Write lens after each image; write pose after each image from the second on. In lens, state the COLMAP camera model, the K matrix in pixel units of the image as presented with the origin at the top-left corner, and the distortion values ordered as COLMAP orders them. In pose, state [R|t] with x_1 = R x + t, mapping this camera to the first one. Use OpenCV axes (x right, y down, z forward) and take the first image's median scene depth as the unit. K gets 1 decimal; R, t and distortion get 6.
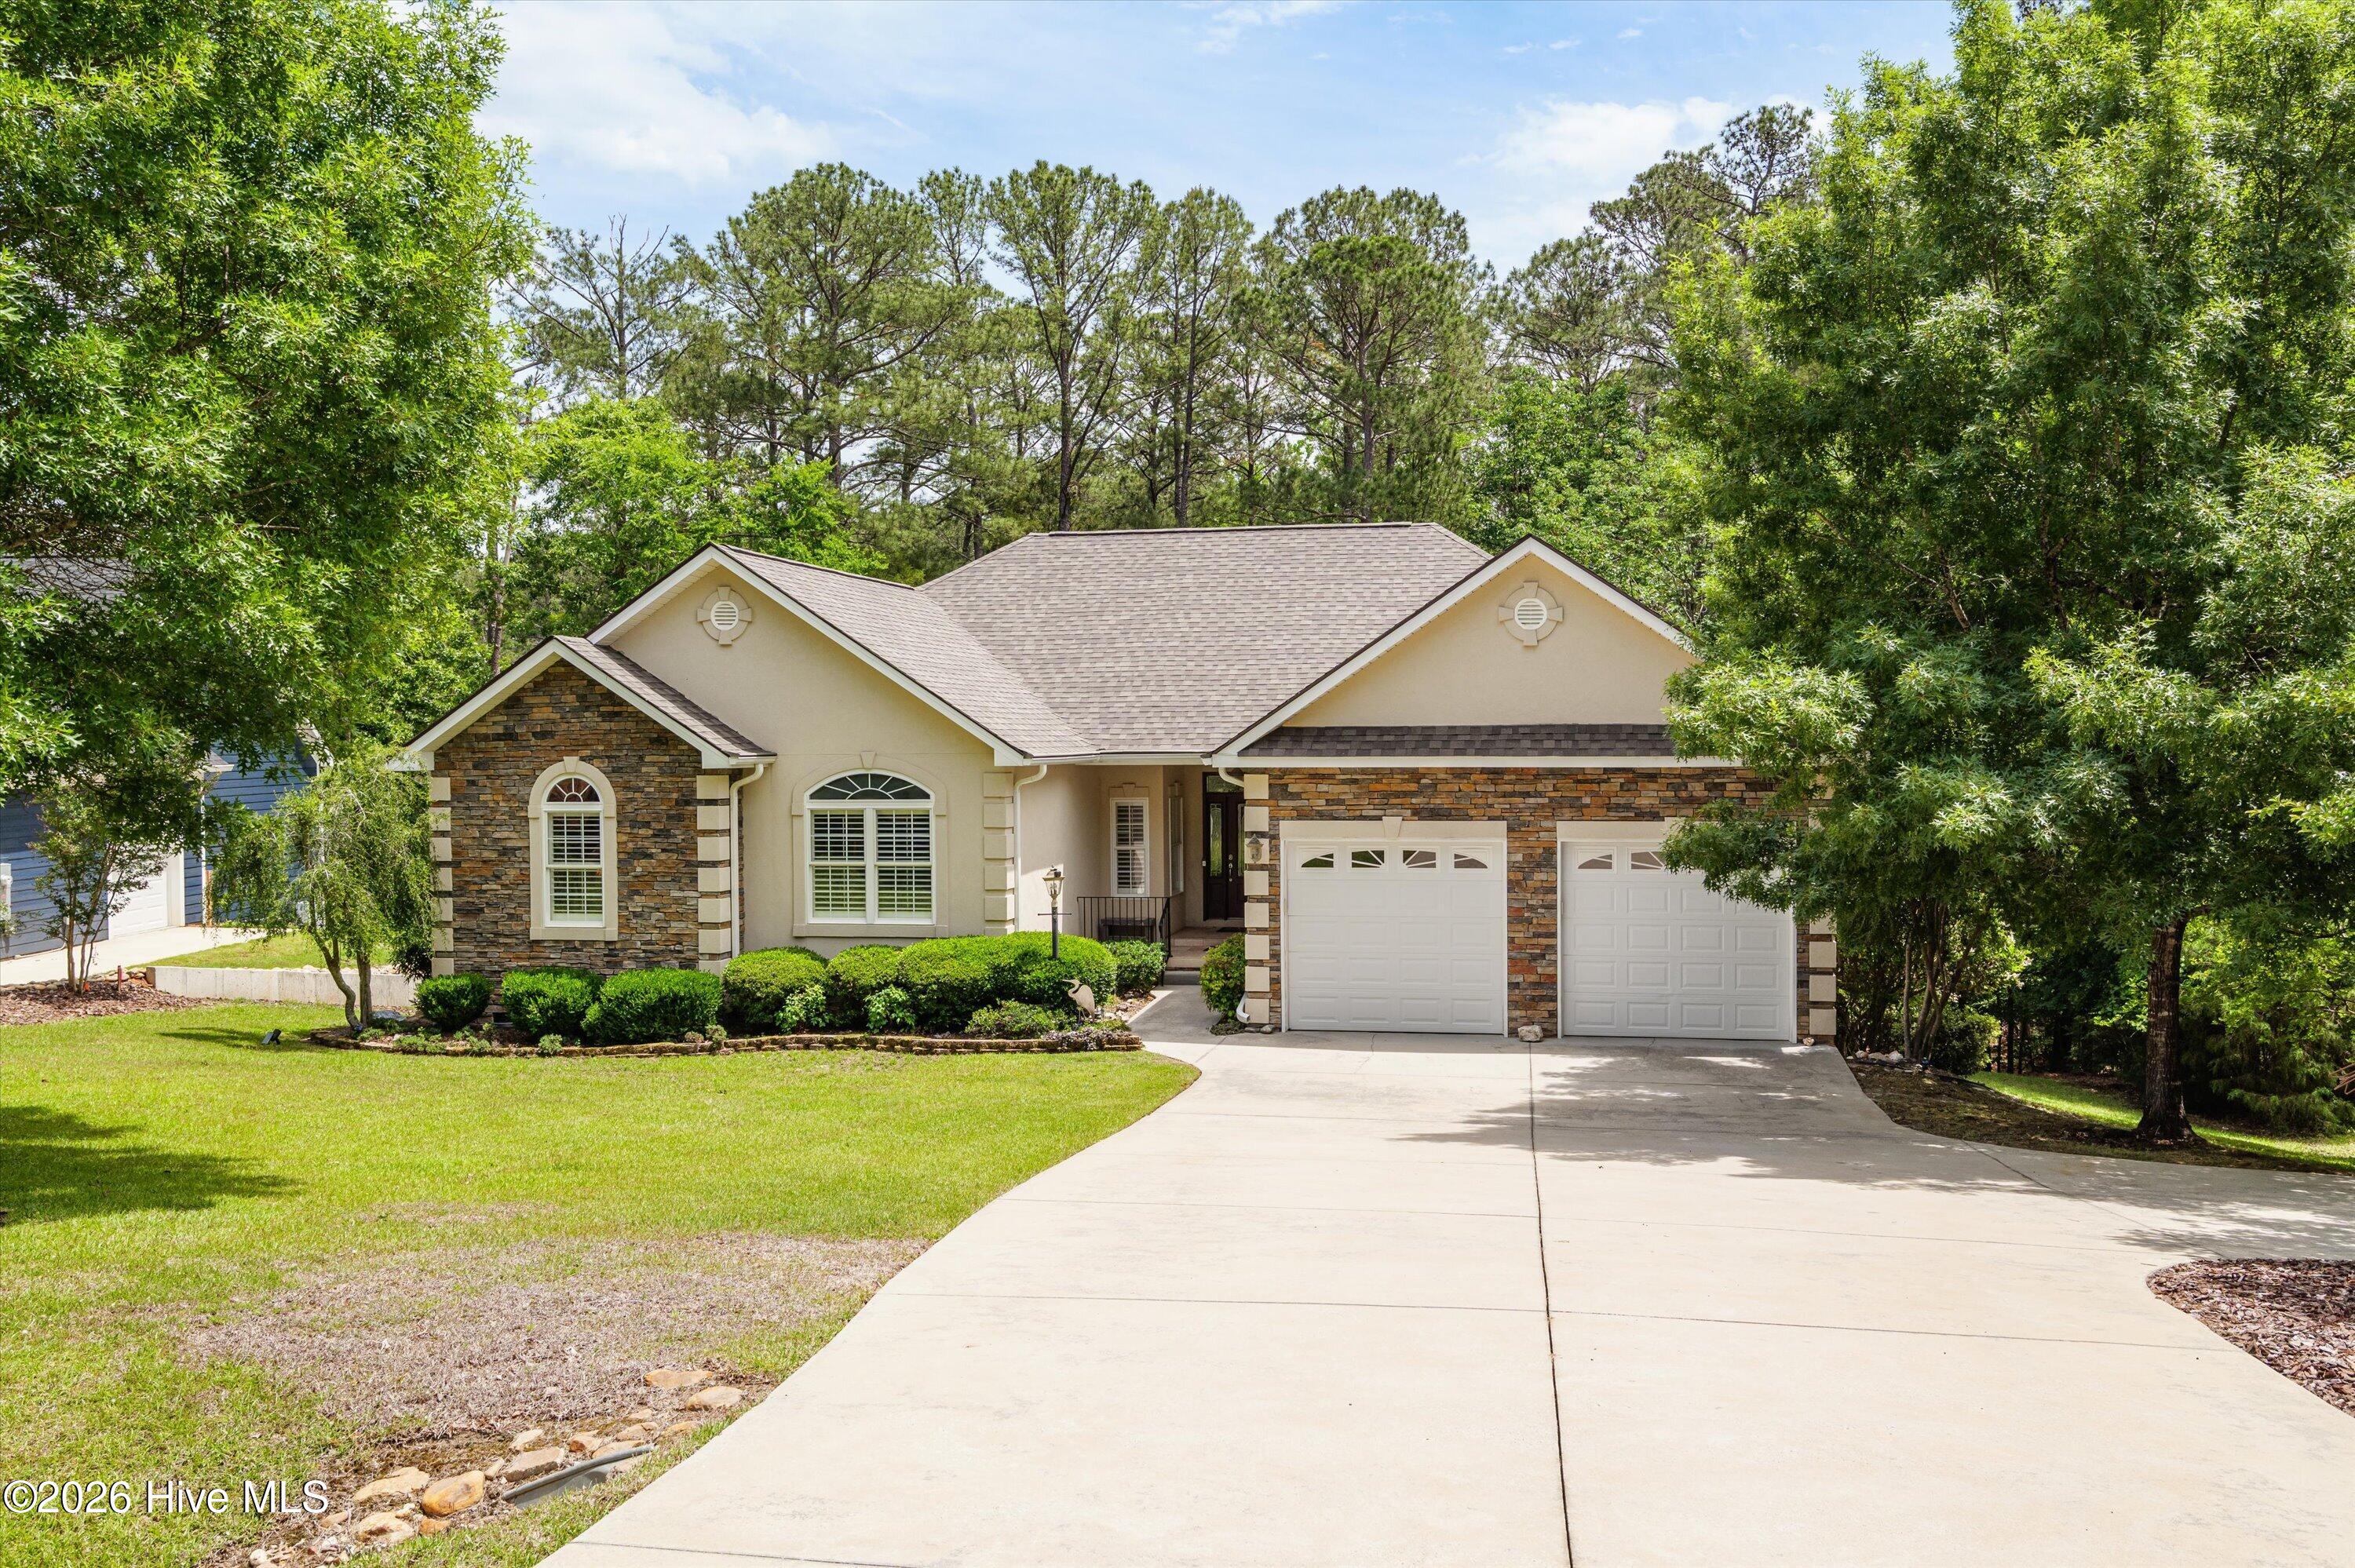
lens RADIAL K [[1837.9, 0, 1275.4], [0, 1837.9, 761.4], [0, 0, 1]] dist [-0.006311, -0.005787]
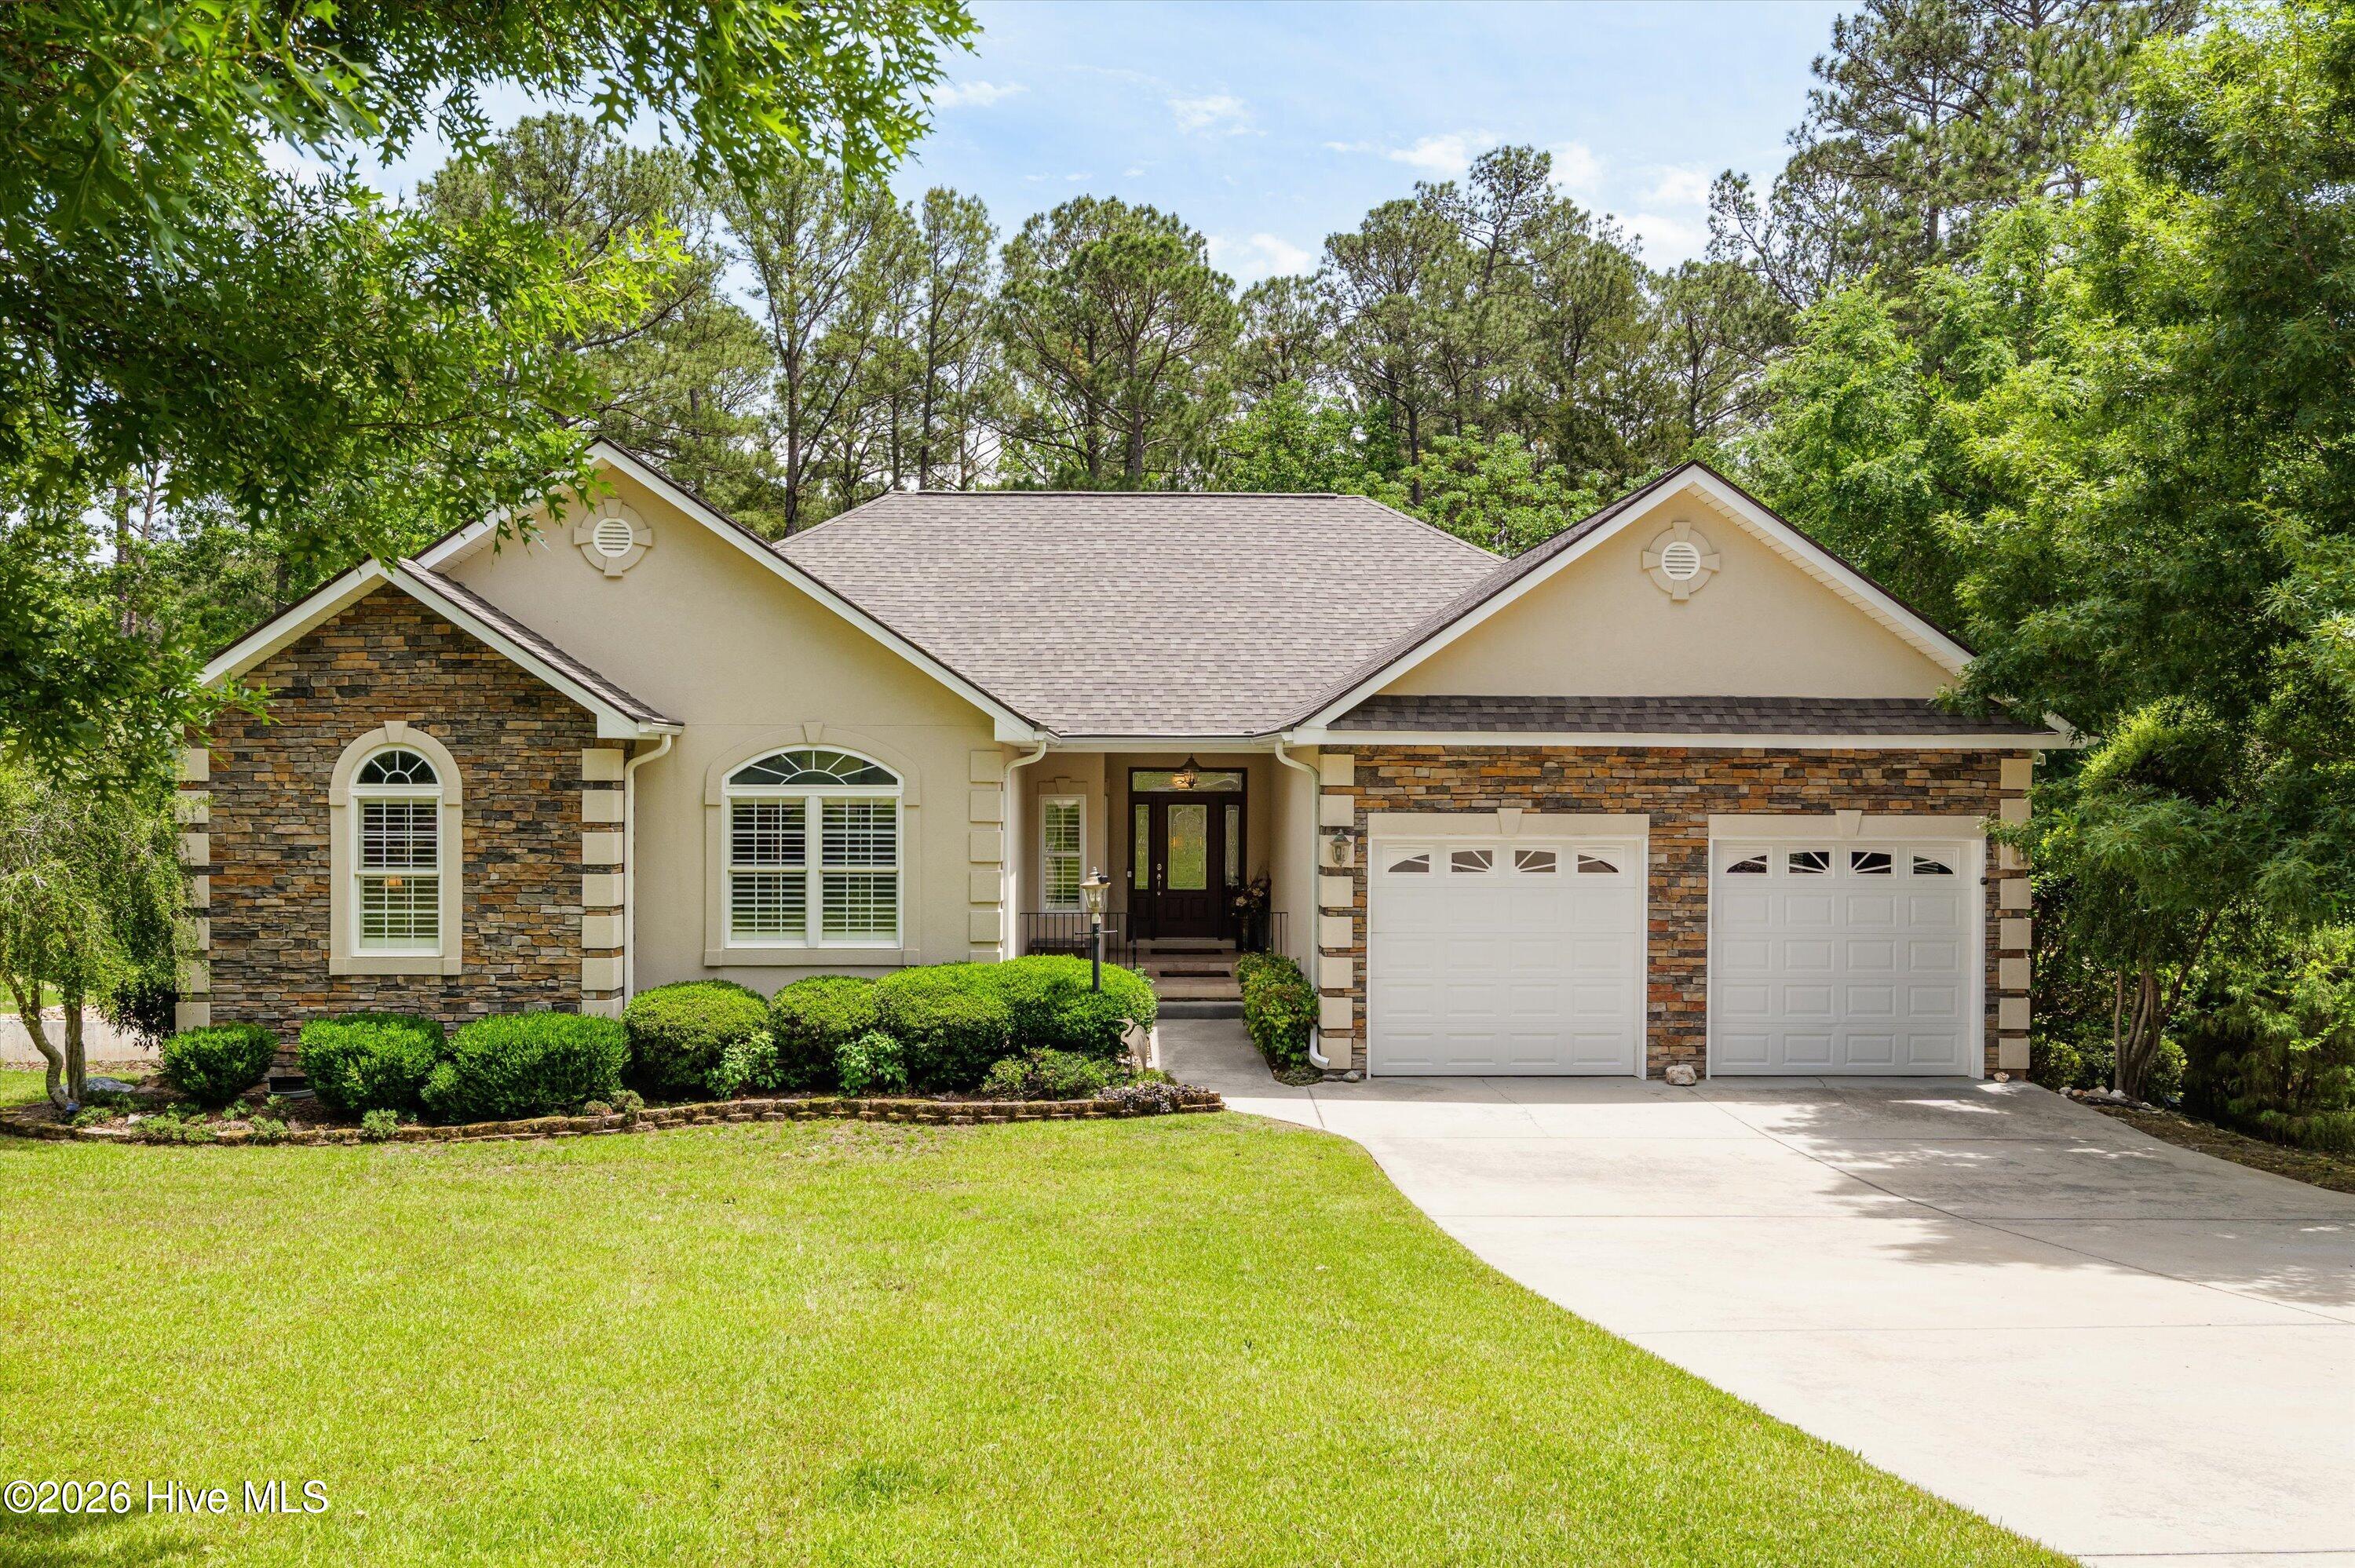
lens RADIAL K [[1642.9, 0, 1177.5], [0, 1642.9, 784.0], [0, 0, 1]] dist [-0.002713, -0.000340]
pose [[0.980748, 0.009742, 0.195033, -0.217296], [-0.008130, 0.999926, -0.009065, 0.026806], [-0.195107, 0.007305, 0.980755, 0.319033]]
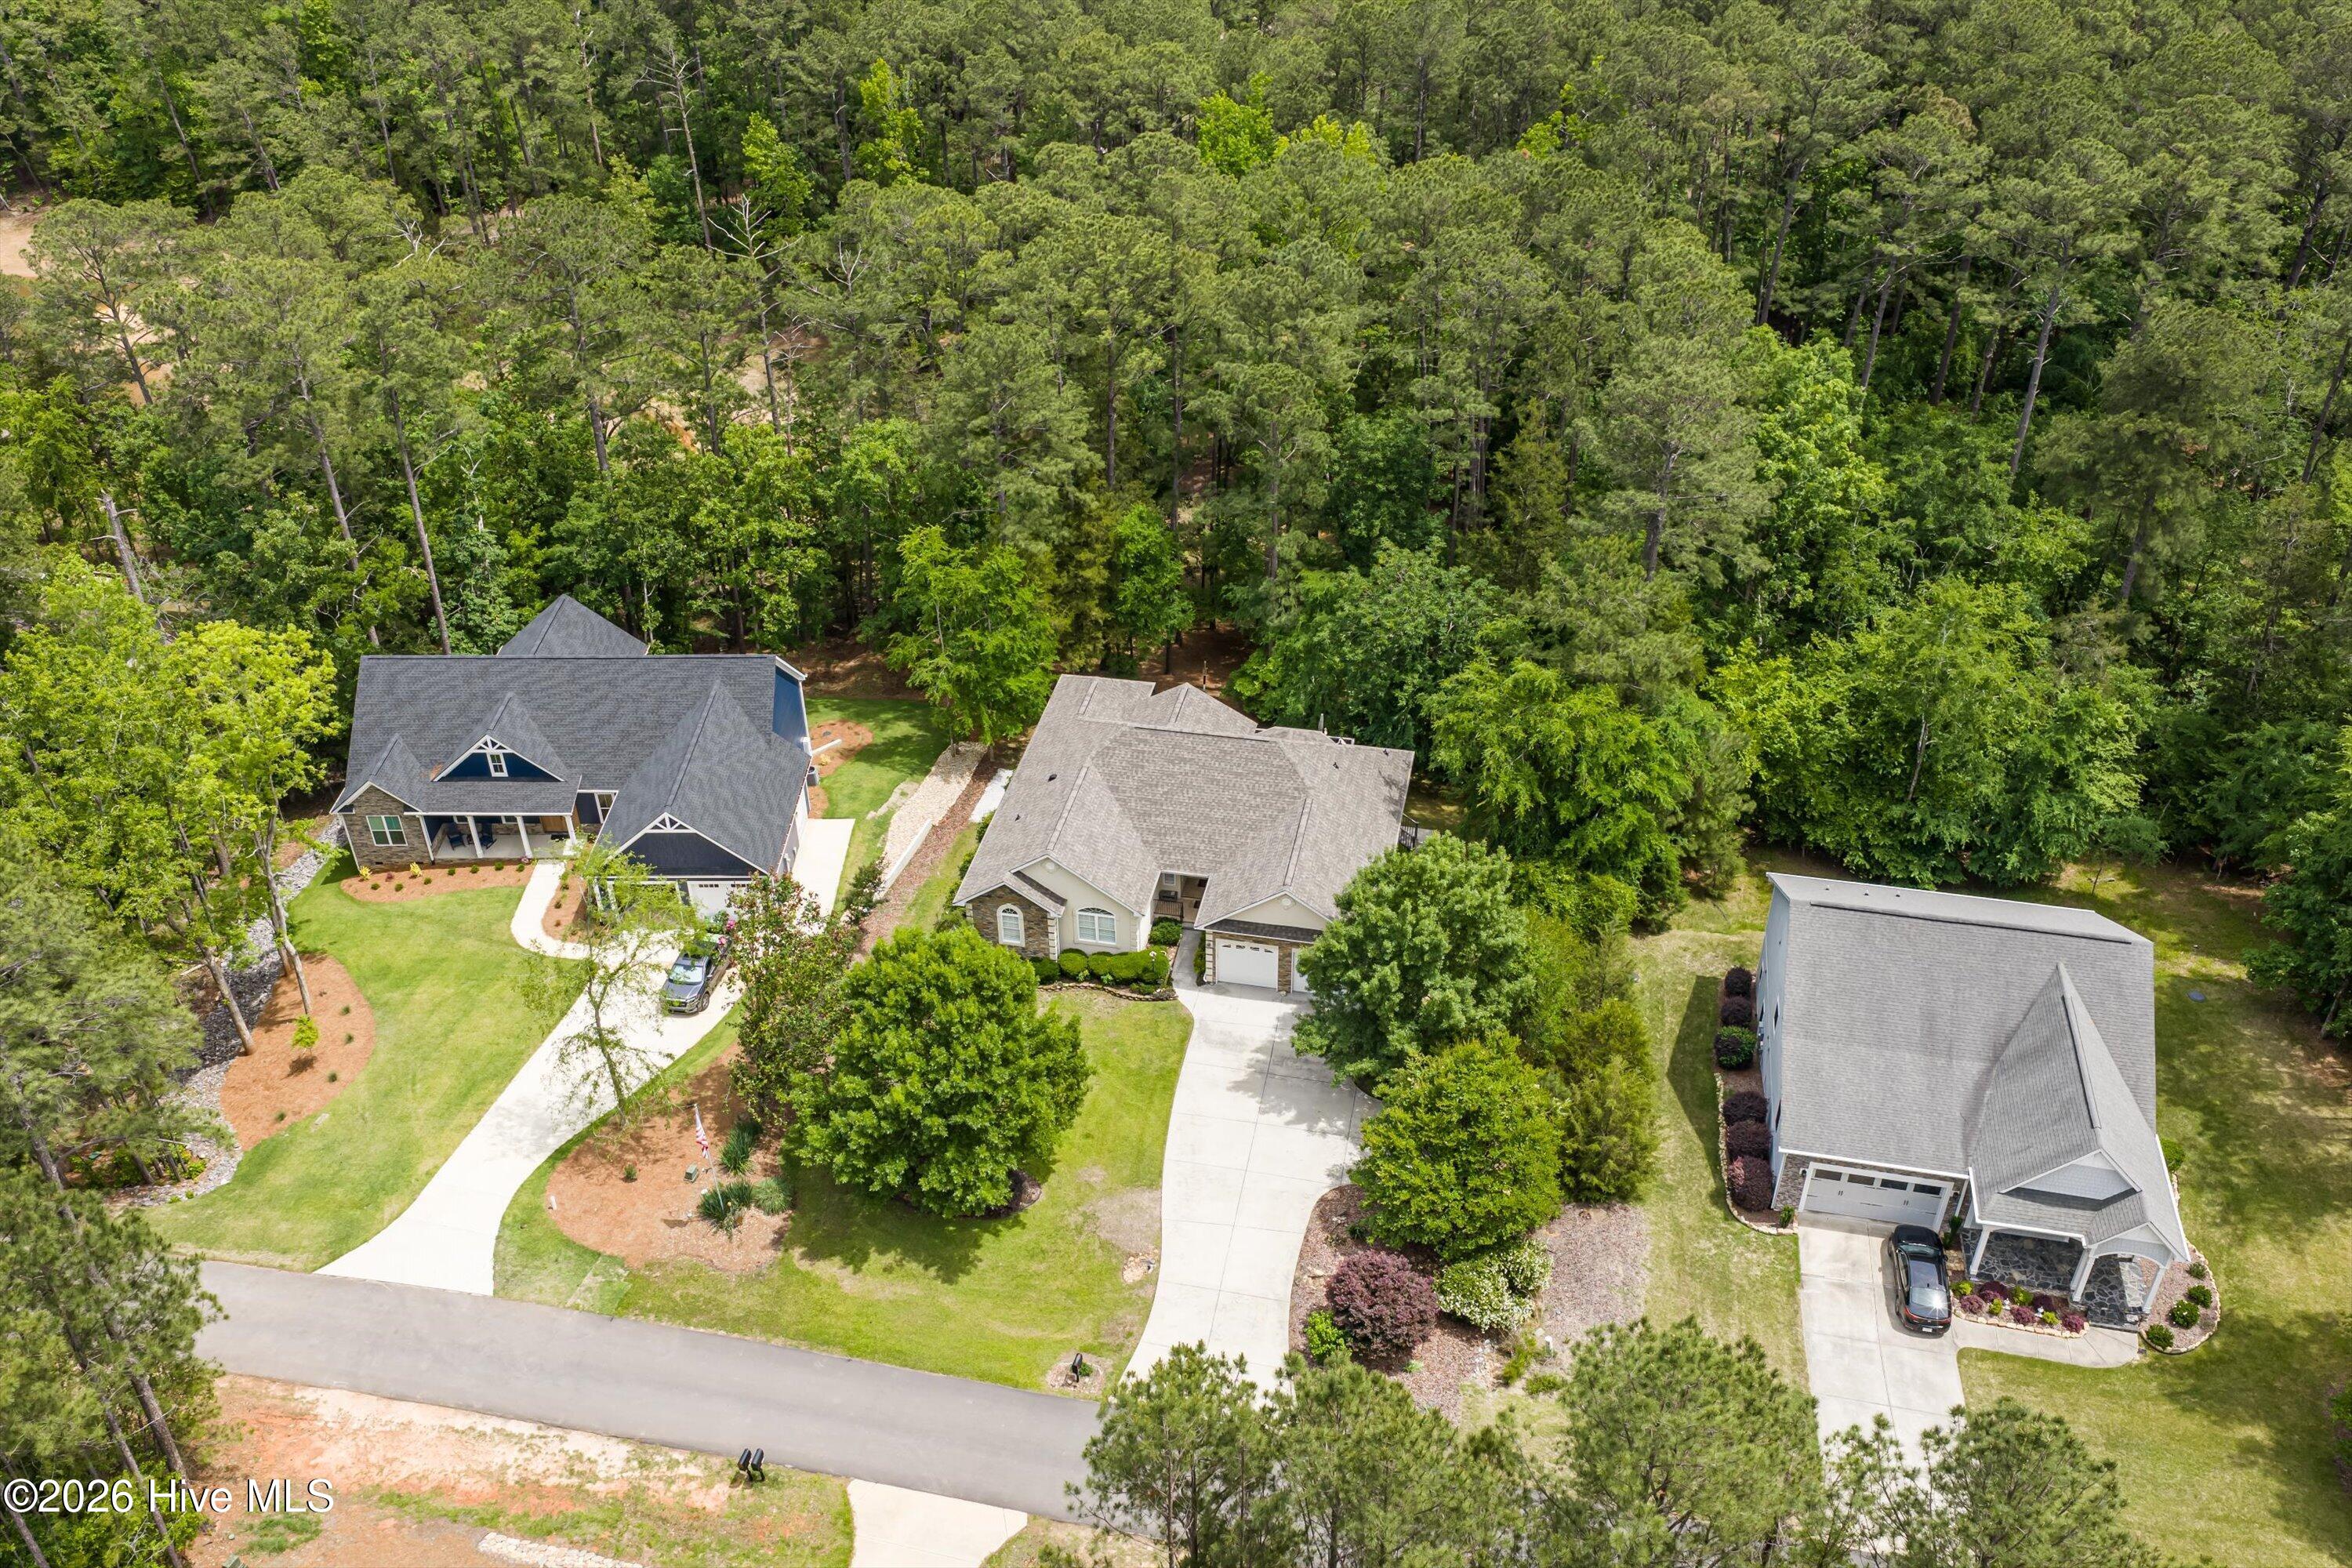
lens RADIAL K [[1959.0, 0, 1176.0], [0, 1959.0, 784.0], [0, 0, 1]] dist [0.017293, -0.029197]
pose [[0.999137, 0.018122, -0.037386, 0.062197], [0.005836, 0.829722, 0.558146, -2.330408], [0.041135, -0.557883, 0.828900, -1.976541]]
